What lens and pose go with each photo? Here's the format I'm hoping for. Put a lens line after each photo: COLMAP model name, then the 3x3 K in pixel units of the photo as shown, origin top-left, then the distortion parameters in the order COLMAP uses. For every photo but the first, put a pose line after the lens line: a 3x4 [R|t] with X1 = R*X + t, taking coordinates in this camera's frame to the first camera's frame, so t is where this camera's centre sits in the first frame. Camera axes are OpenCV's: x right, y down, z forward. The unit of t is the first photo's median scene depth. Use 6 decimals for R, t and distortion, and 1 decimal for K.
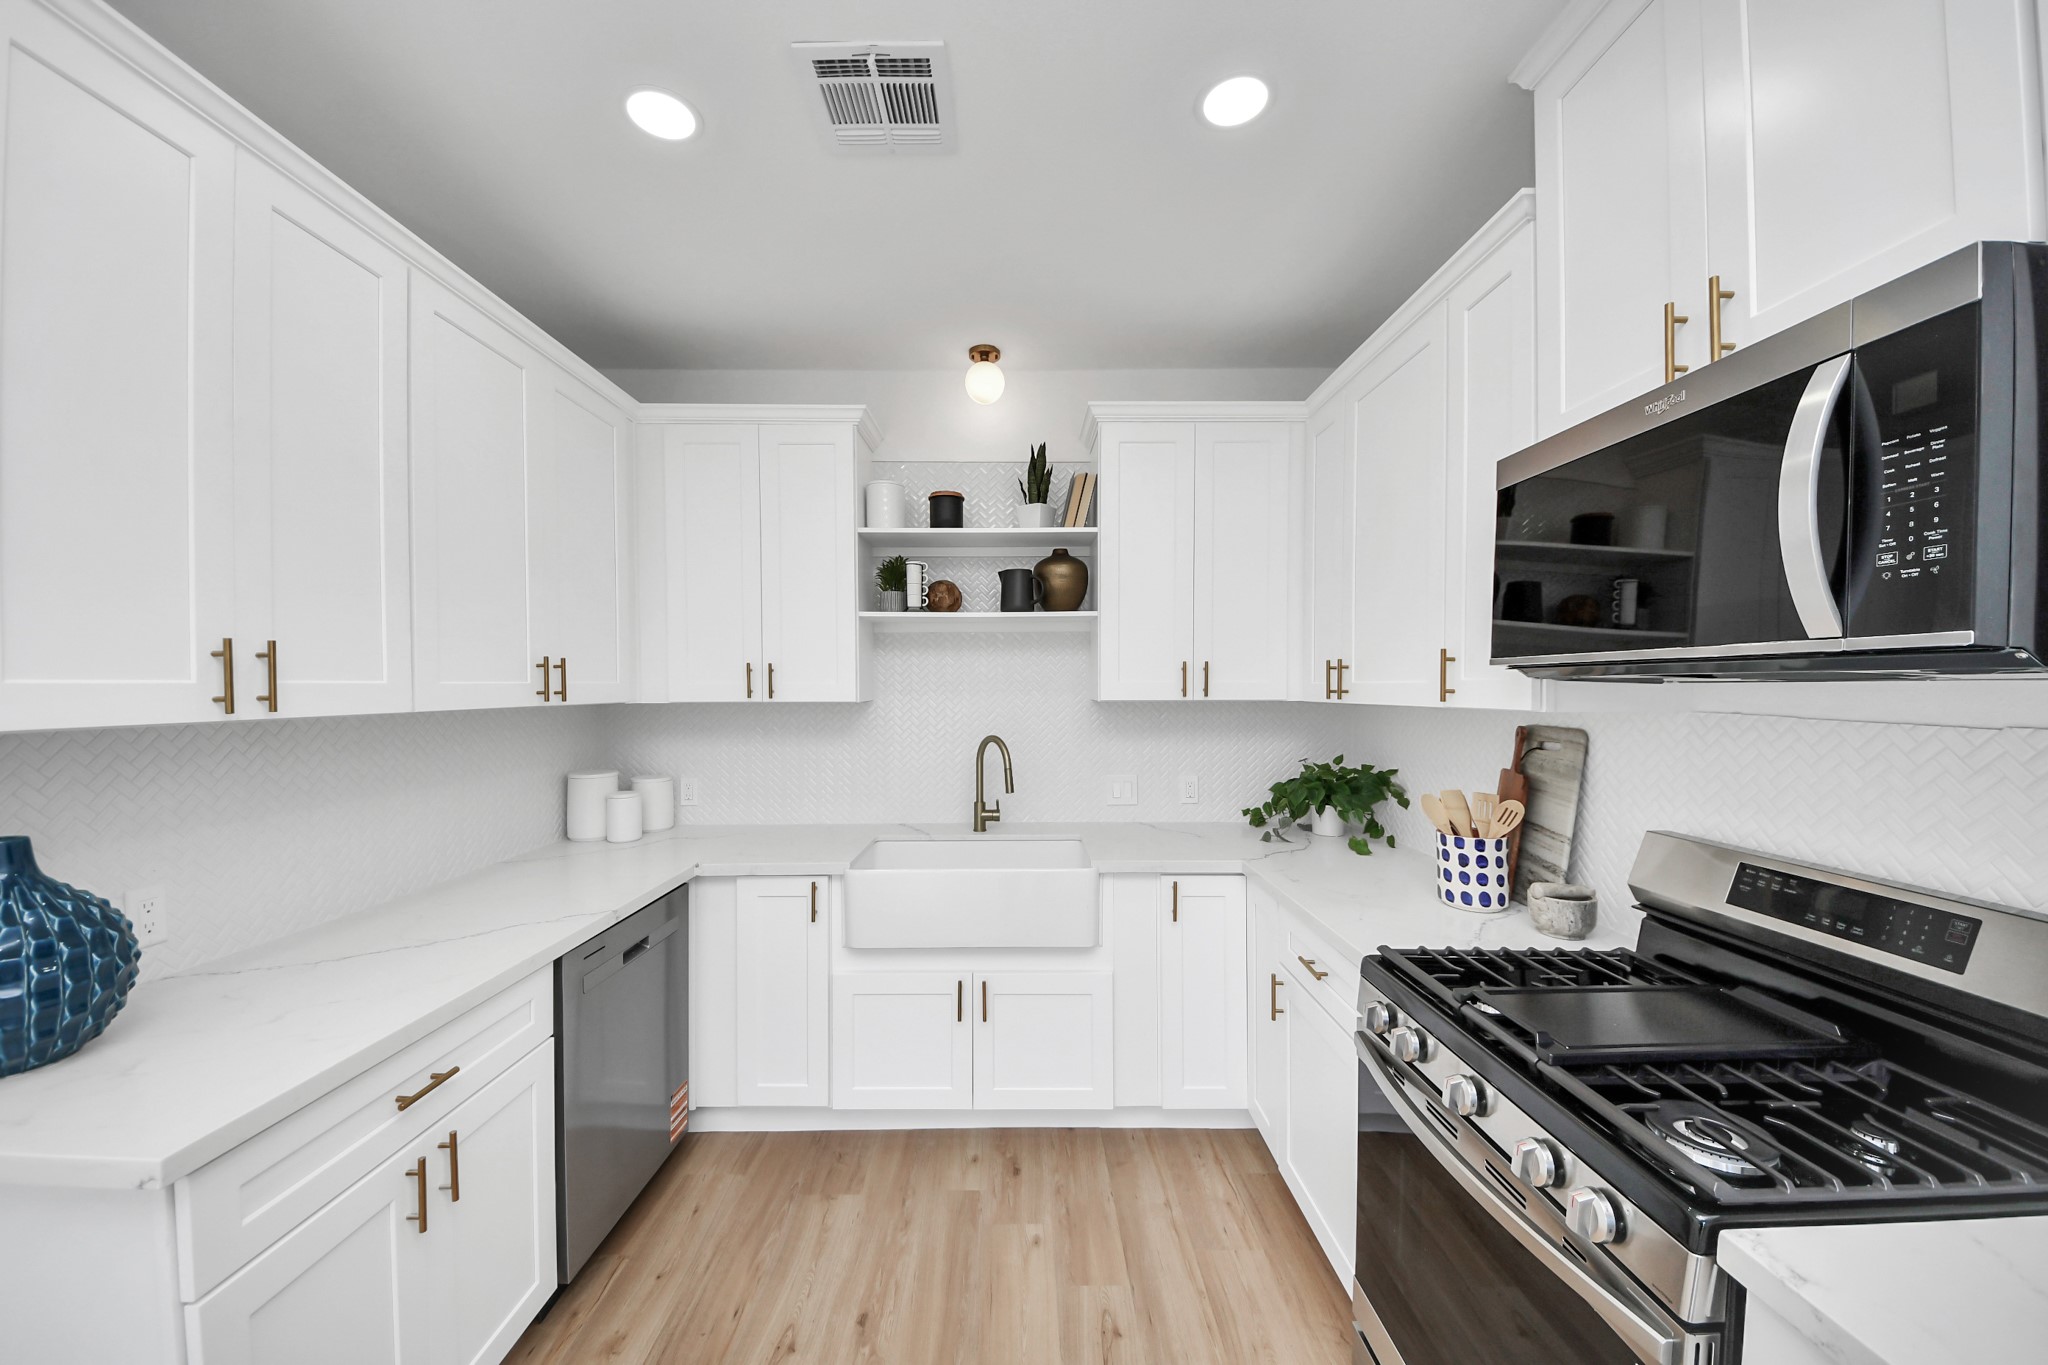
lens RADIAL K [[805.7, 0, 926.3], [0, 805.7, 697.1], [0, 0, 1]] dist [0.023524, -0.018481]
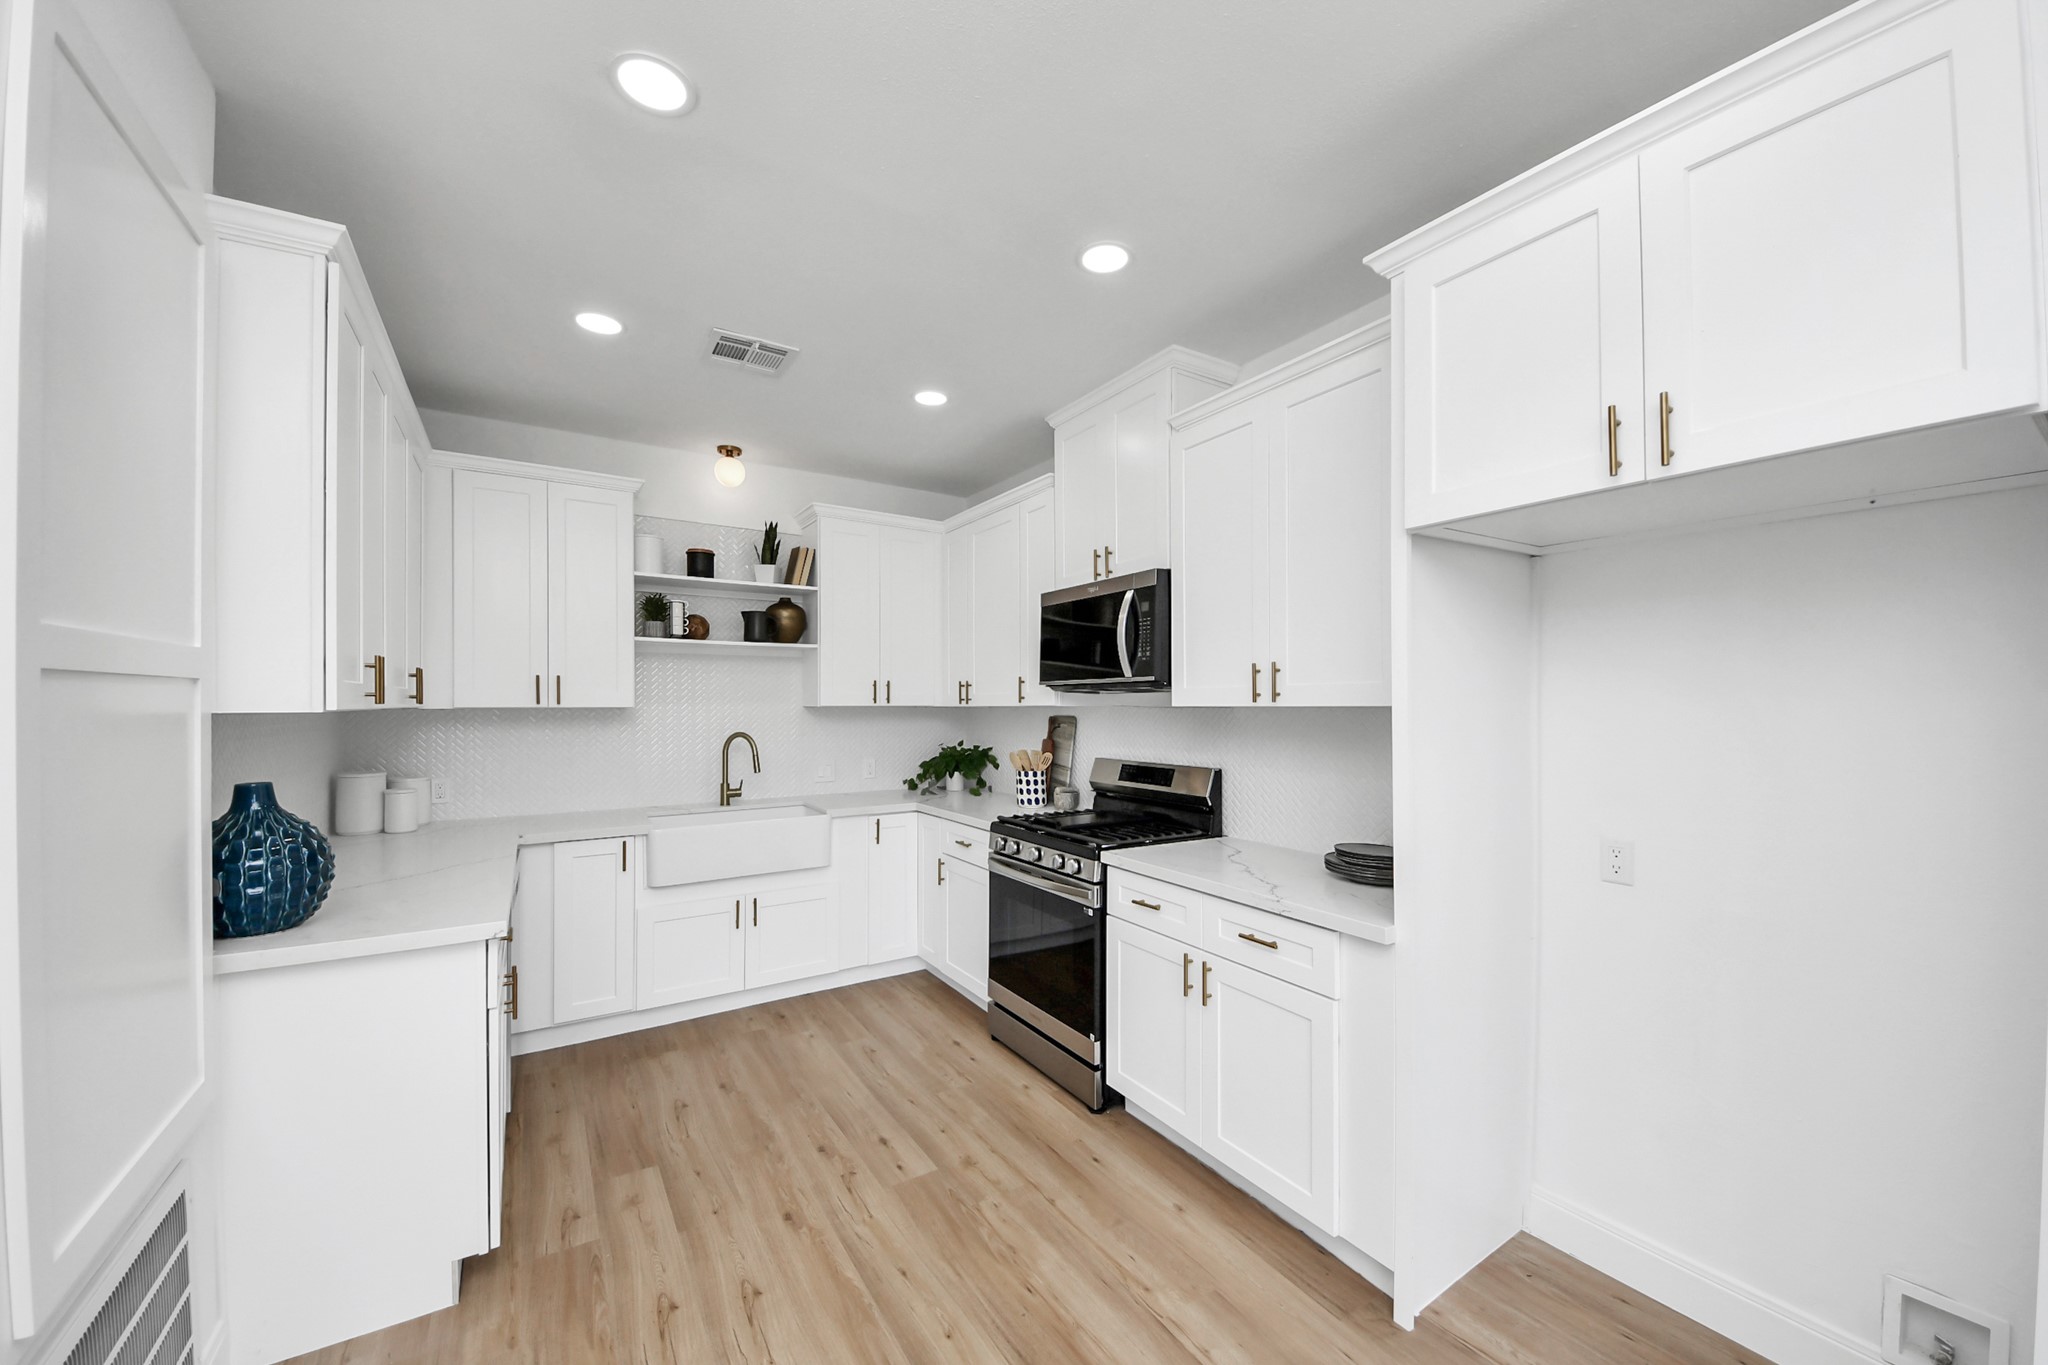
lens RADIAL K [[745.2, 0, 1014.0], [0, 745.2, 692.3], [0, 0, 1]] dist [-0.011423, -0.000256]
pose [[0.835755, 0.009007, 0.549028, -0.280091], [0.005840, 0.999663, -0.025290, 0.018763], [-0.549071, 0.024343, 0.835421, -0.386109]]
